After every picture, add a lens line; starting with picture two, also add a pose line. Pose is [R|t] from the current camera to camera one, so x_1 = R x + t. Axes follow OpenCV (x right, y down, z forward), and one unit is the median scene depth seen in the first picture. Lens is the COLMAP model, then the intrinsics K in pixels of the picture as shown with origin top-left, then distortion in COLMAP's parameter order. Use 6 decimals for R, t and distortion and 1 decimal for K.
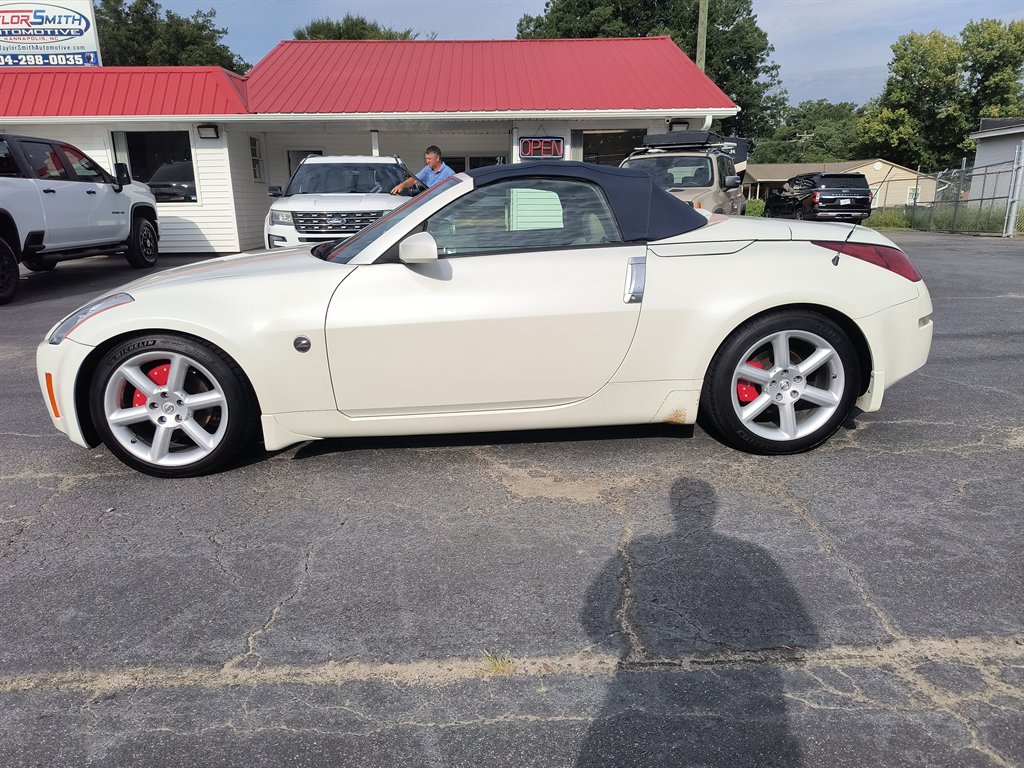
lens RADIAL K [[684.9, 0, 508.8], [0, 684.9, 387.5], [0, 0, 1]] dist [0.034252, -0.030642]
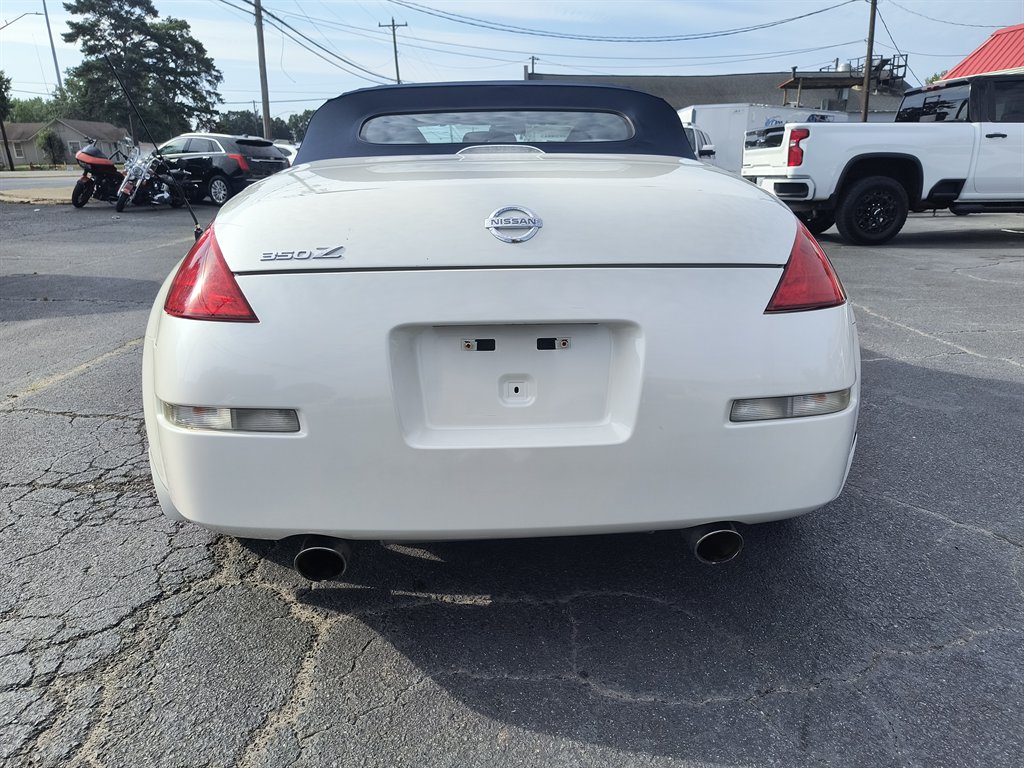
lens RADIAL K [[694.8, 0, 532.8], [0, 694.8, 403.5], [0, 0, 1]] dist [0.027338, -0.027646]
pose [[0.015939, 0.339418, -0.940500, 1.011696], [-0.260134, 0.909636, 0.323871, -0.300132], [0.965441, 0.239494, 0.102793, 1.175180]]
